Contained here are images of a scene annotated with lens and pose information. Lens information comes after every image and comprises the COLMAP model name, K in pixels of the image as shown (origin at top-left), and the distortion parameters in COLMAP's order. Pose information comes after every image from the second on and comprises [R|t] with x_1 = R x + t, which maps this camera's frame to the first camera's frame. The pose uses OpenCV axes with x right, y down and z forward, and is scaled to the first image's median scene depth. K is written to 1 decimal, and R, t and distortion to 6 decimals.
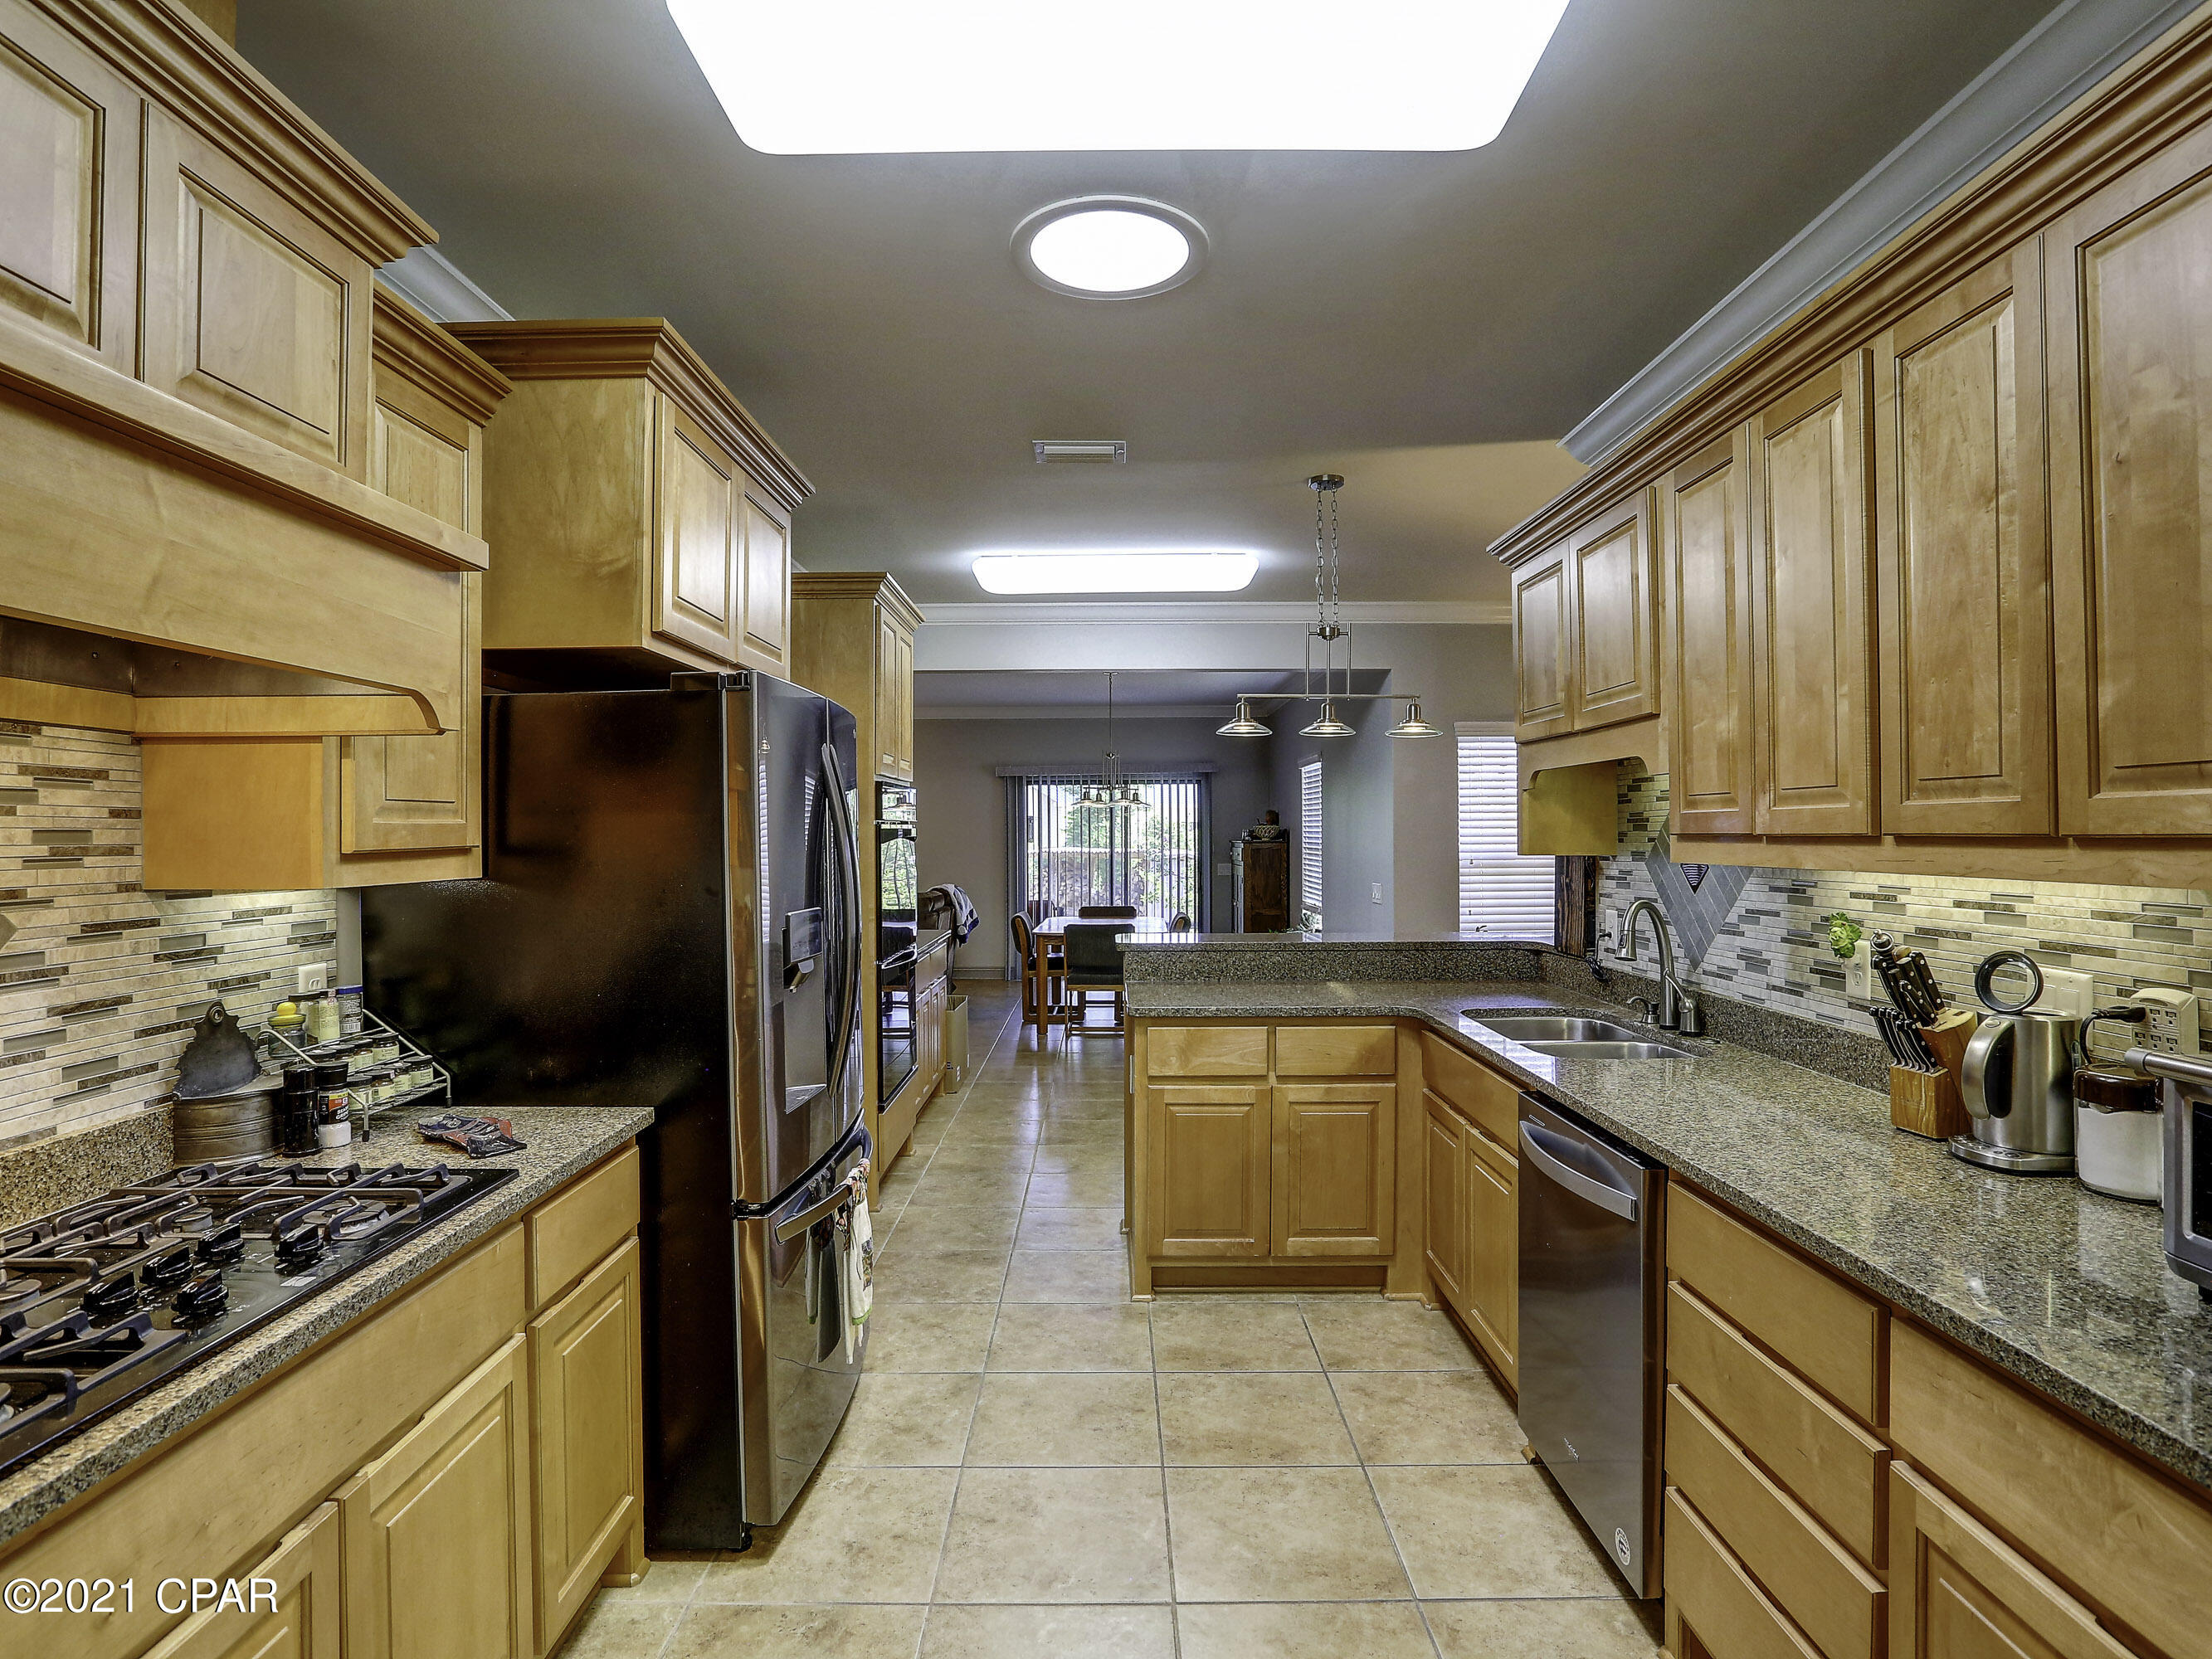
lens RADIAL K [[1147.7, 0, 1105.0], [0, 1147.7, 828.8], [0, 0, 1]] dist [-0.044527, 0.016945]
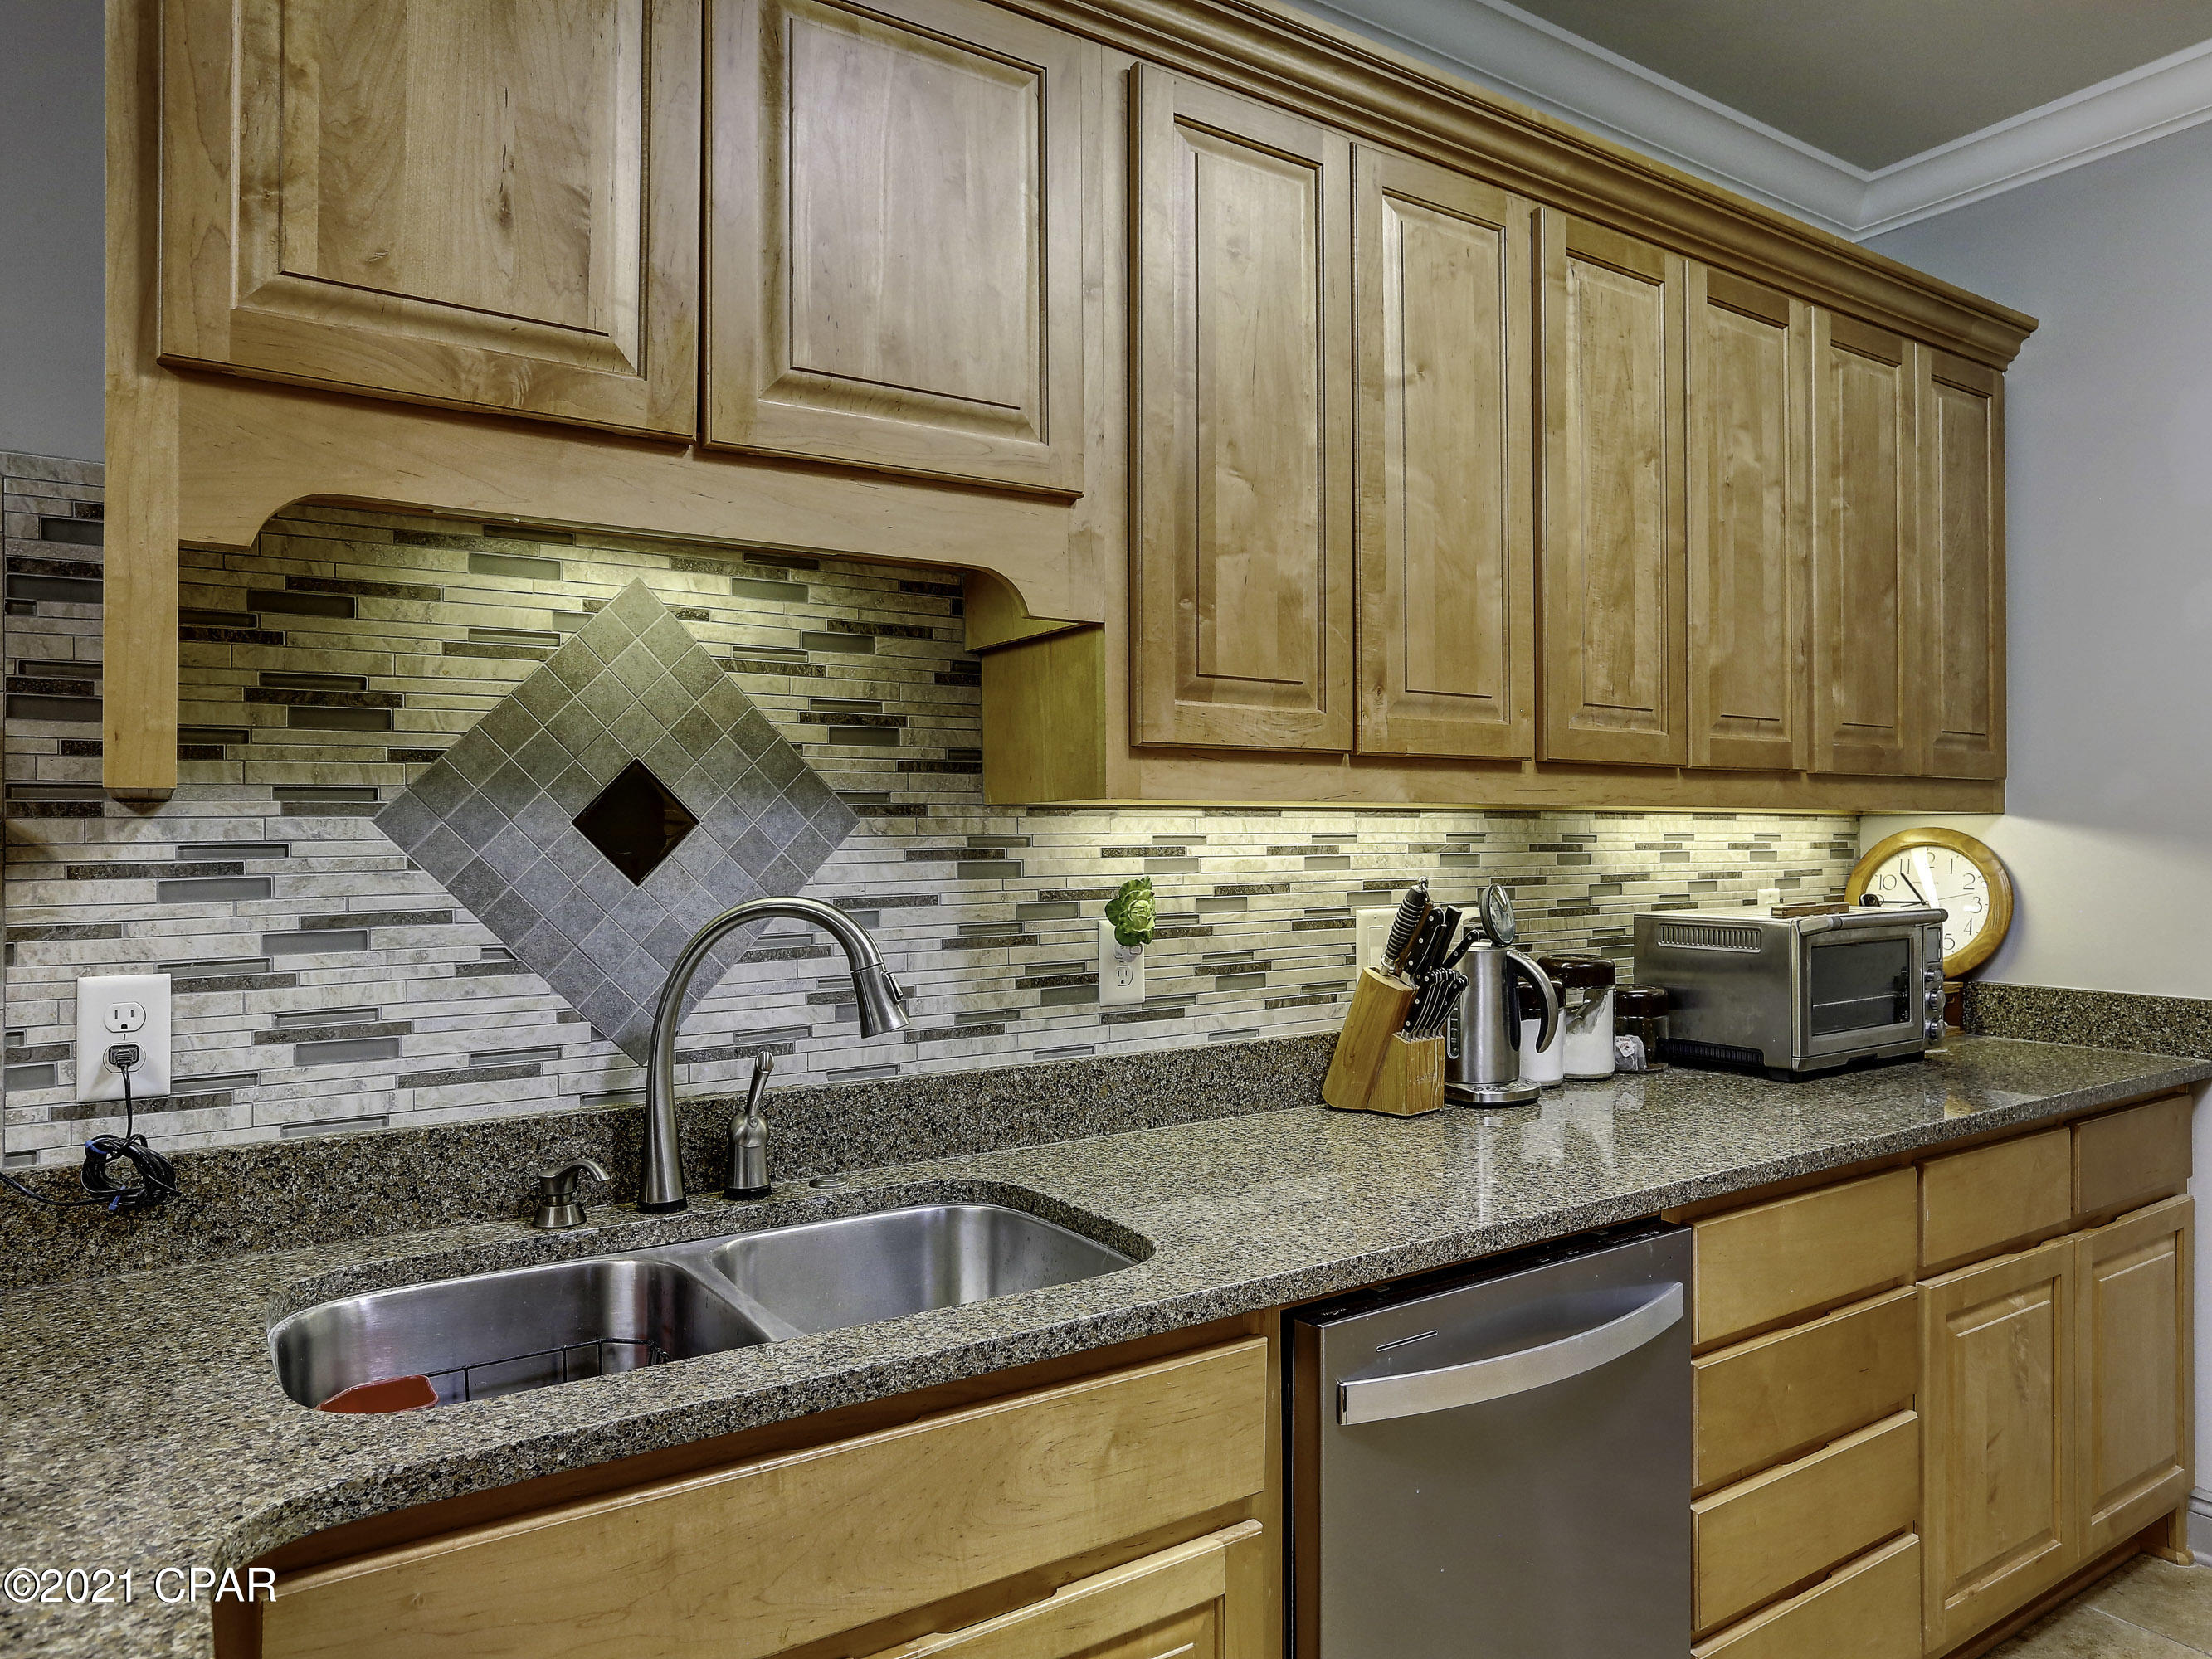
lens RADIAL K [[1429.5, 0, 1107.8], [0, 1429.5, 823.2], [0, 0, 1]] dist [-0.066632, -0.000735]
pose [[-0.550052, 0.011537, 0.835051, -0.037956], [0.001549, 0.999917, -0.012795, 0.052565], [-0.835129, -0.005744, -0.550024, 1.463841]]
